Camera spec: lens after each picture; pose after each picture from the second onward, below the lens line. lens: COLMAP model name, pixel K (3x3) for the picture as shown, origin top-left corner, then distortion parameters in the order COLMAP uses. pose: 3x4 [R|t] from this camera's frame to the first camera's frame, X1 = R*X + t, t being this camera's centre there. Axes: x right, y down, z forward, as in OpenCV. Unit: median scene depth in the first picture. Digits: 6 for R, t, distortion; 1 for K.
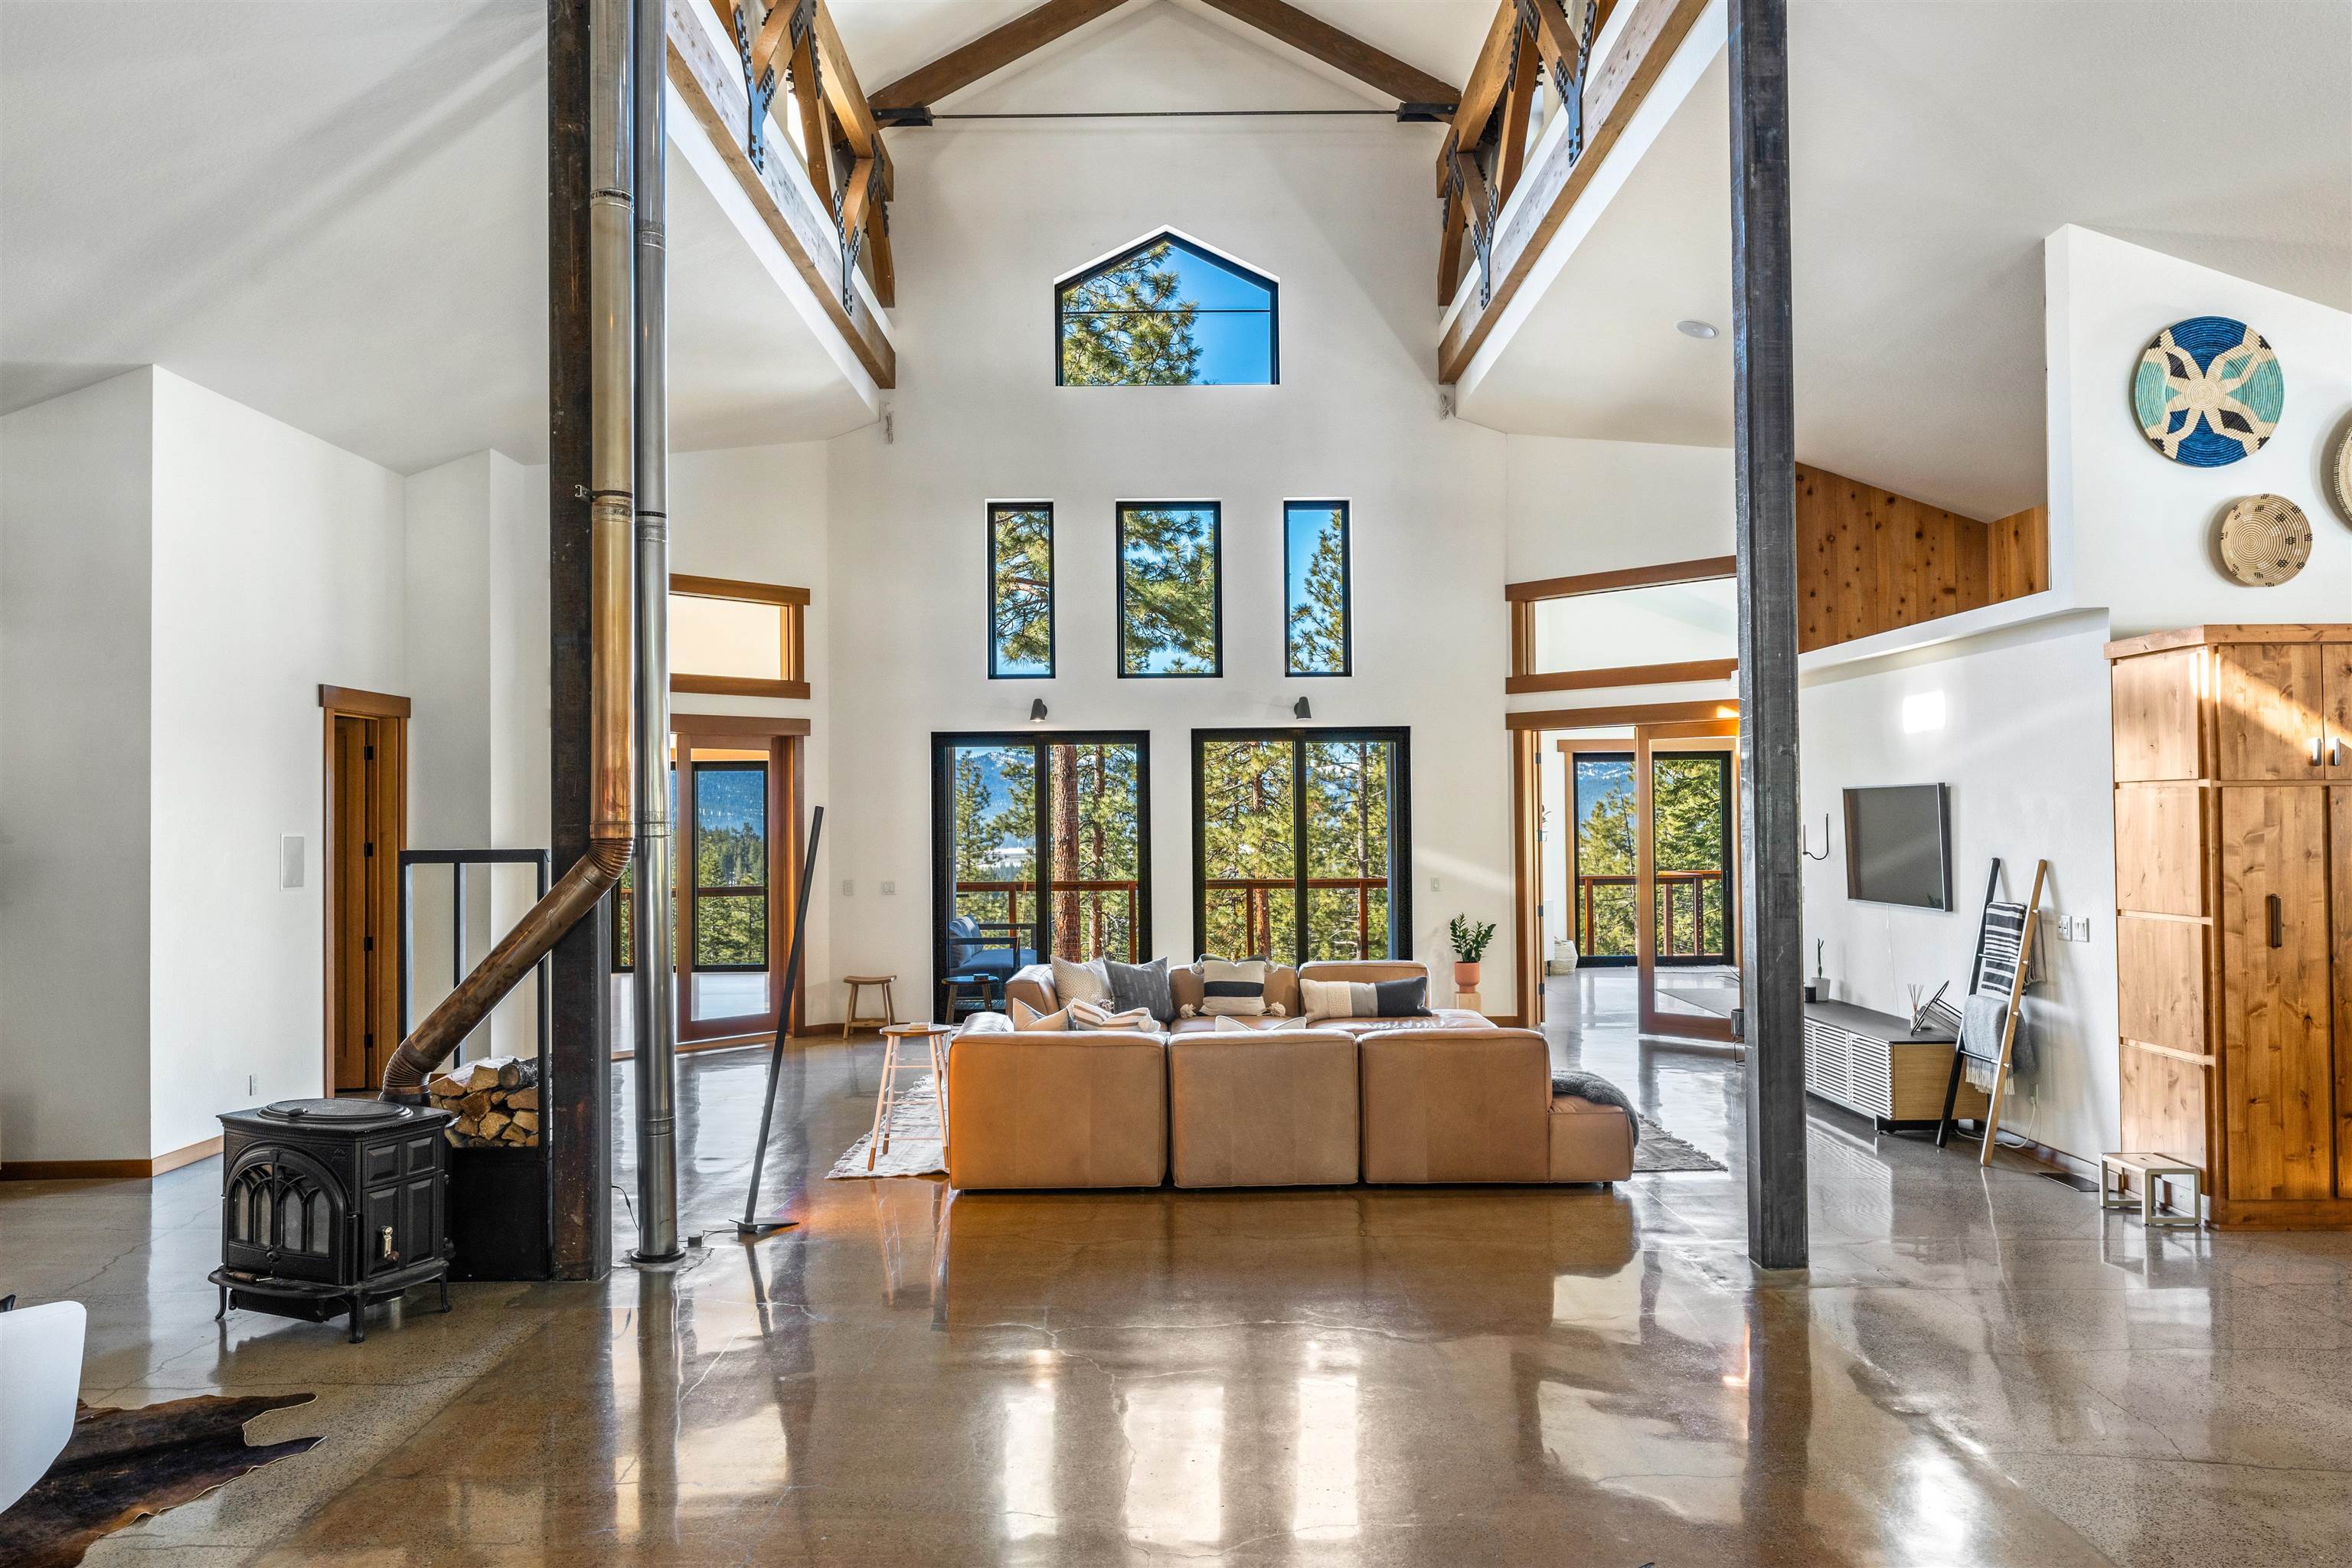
lens RADIAL K [[1601.6, 0, 1168.4], [0, 1601.6, 784.3], [0, 0, 1]] dist [0.002064, 0.000501]
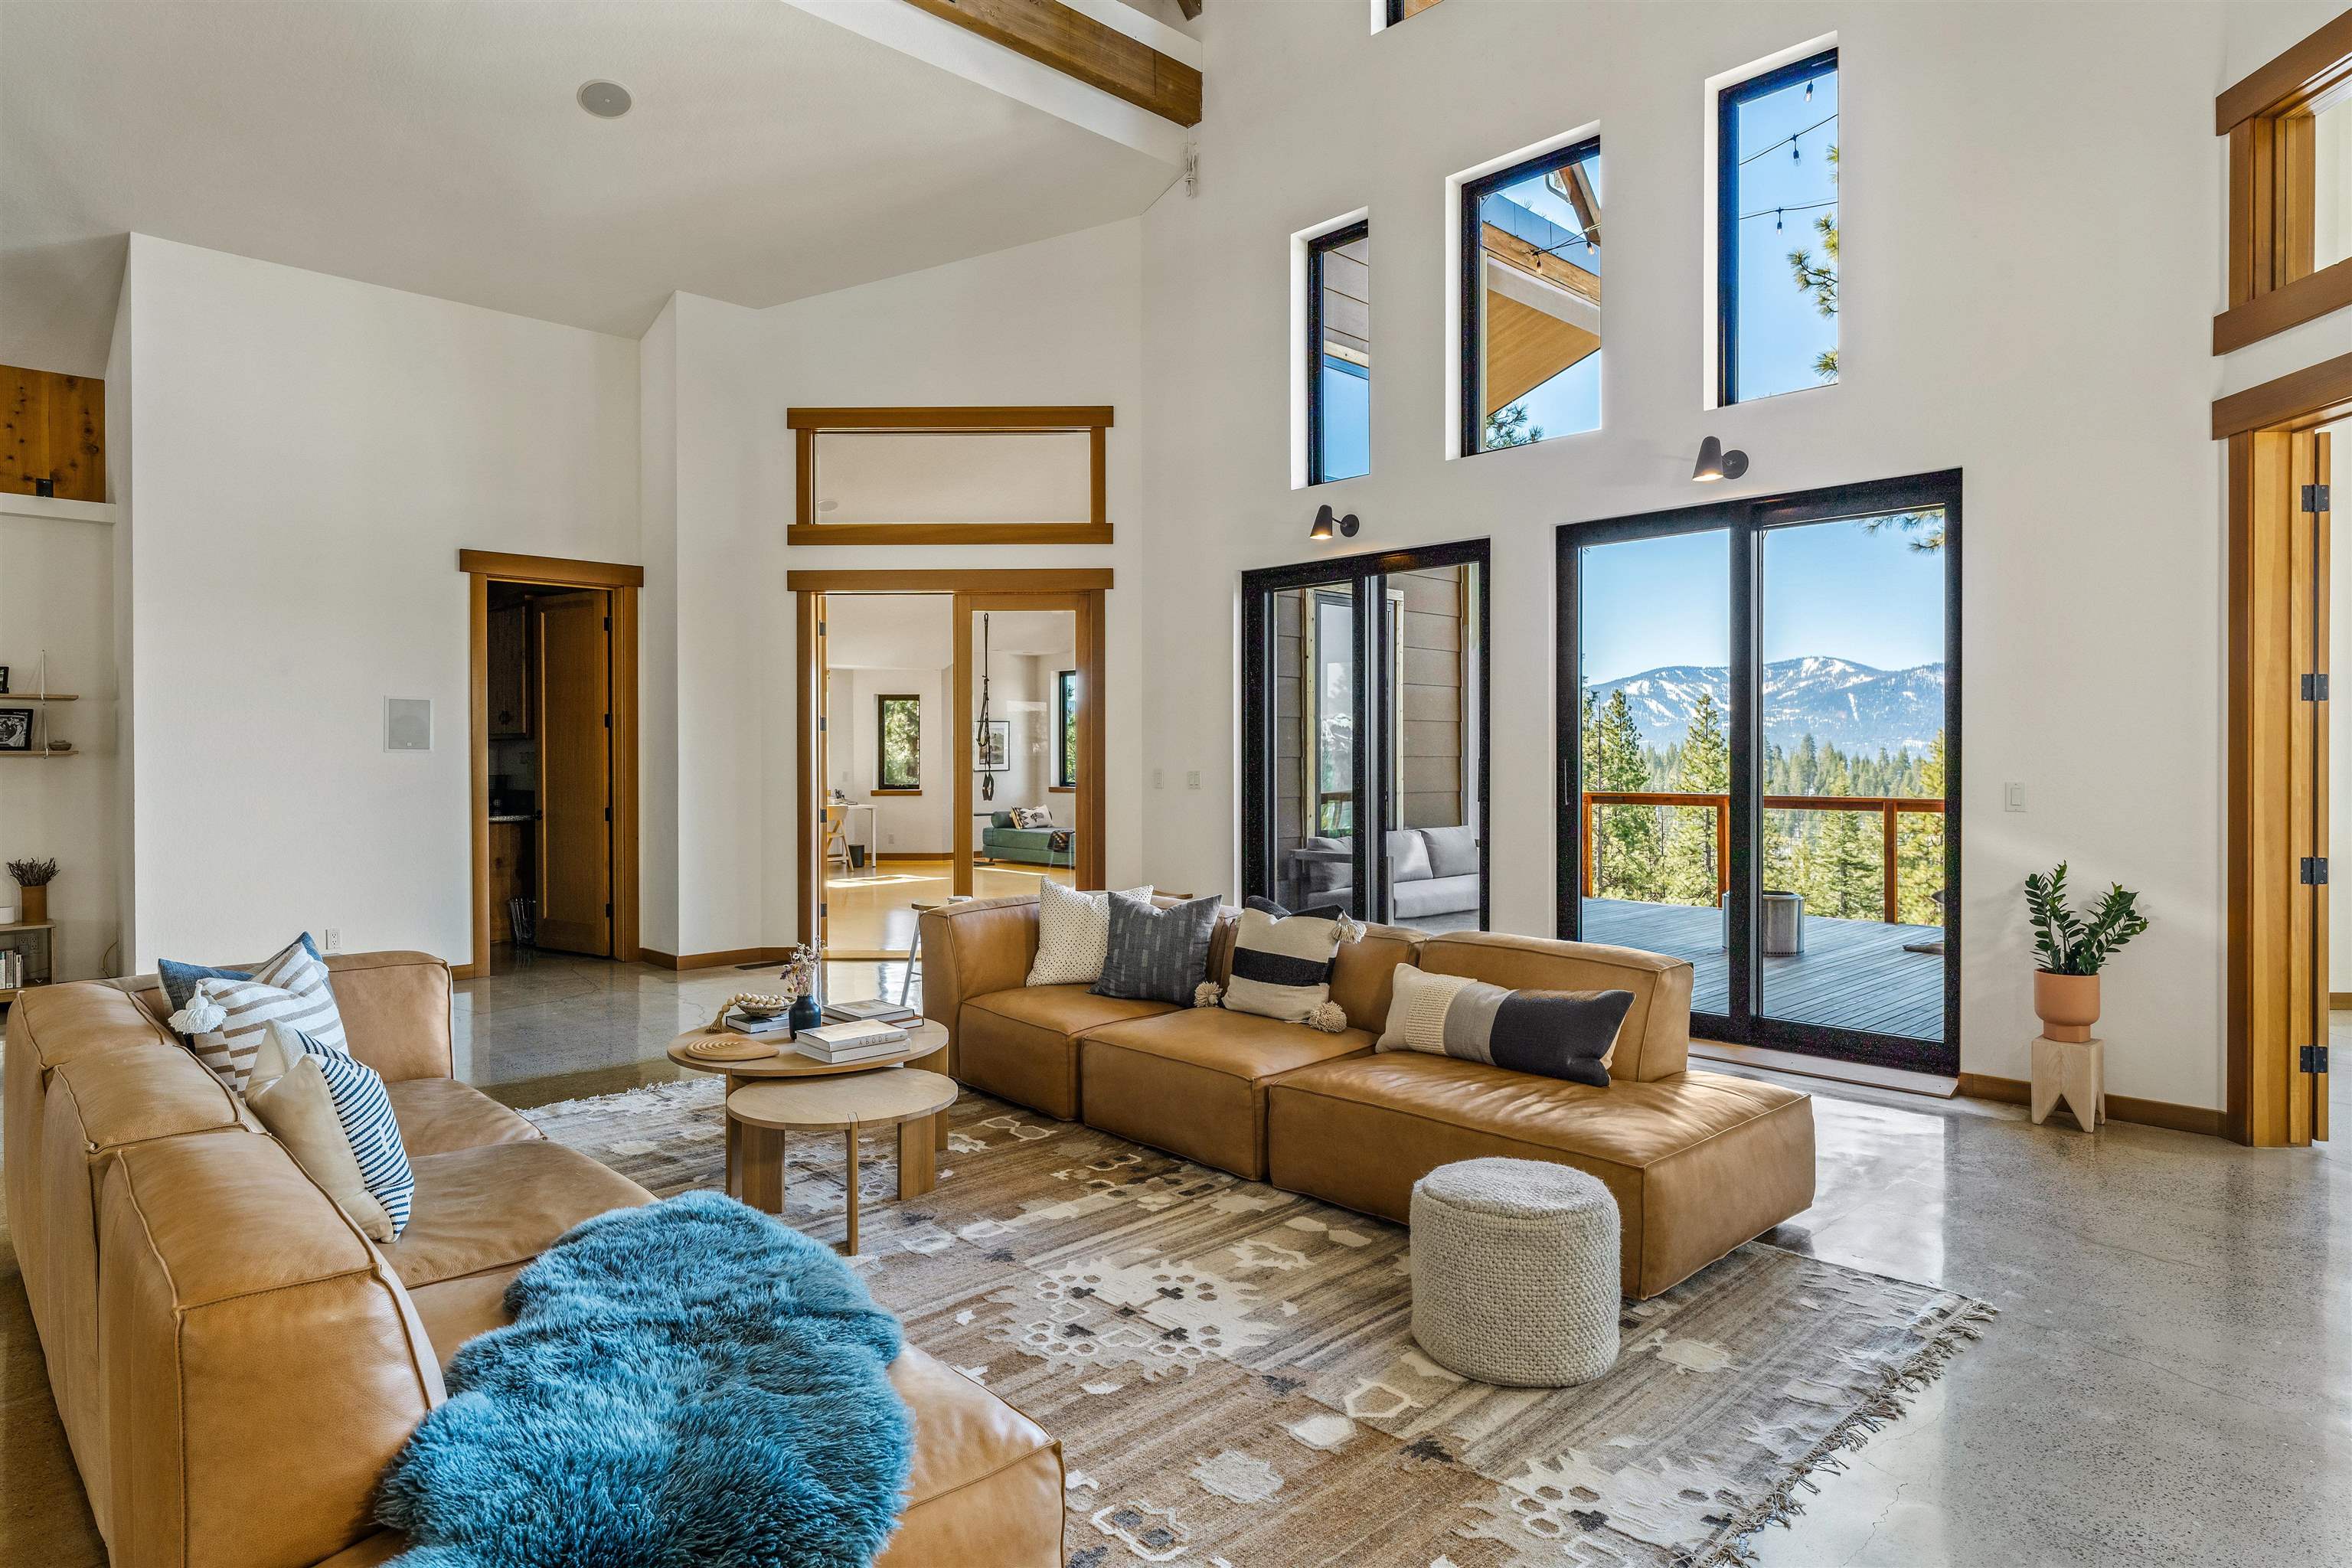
lens RADIAL K [[1304.2, 0, 1163.8], [0, 1304.2, 784.9], [0, 0, 1]] dist [-0.013331, -0.000109]
pose [[0.685976, 0.024968, -0.727195, 0.331724], [0.009050, 0.999041, 0.042839, 0.048962], [0.727568, -0.035968, 0.685093, 0.684400]]
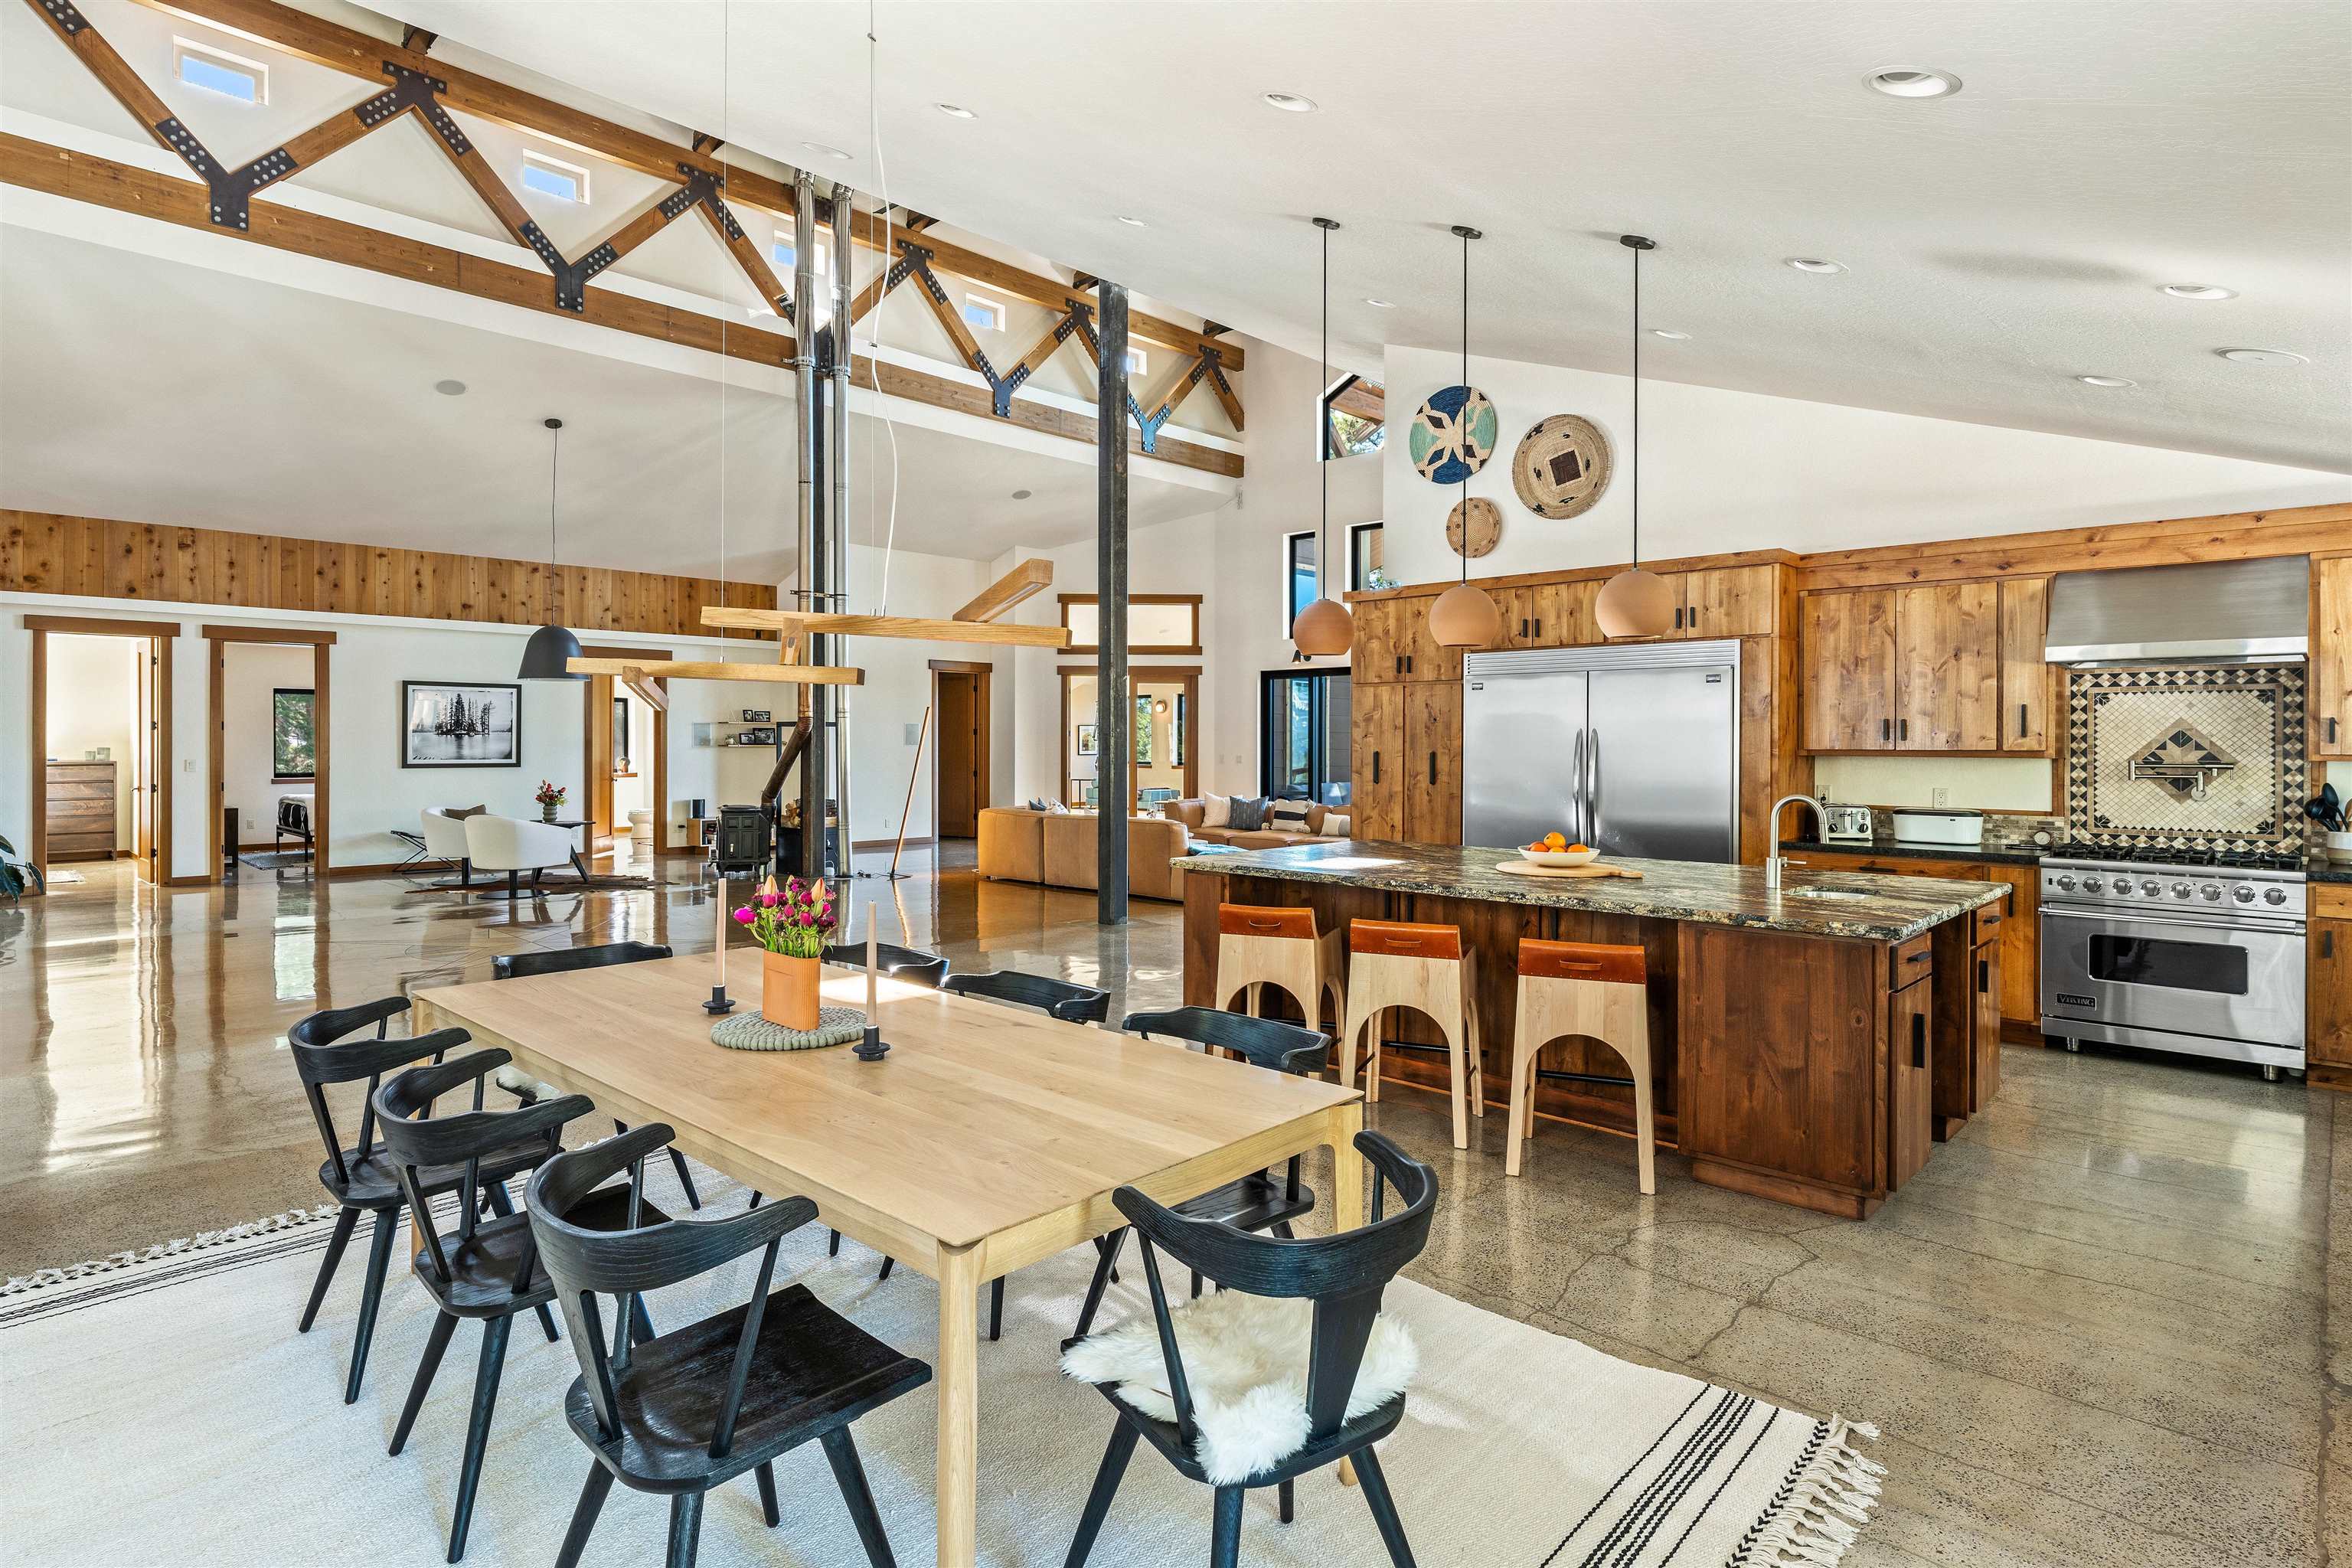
lens RADIAL K [[1222.0, 0, 1185.9], [0, 1222.0, 762.2], [0, 0, 1]] dist [0.000509, 0.000000]
pose [[0.727452, 0.022922, -0.685776, 0.875453], [0.004422, 0.999264, 0.038091, 0.018928], [0.686145, -0.030742, 0.726815, -0.037919]]
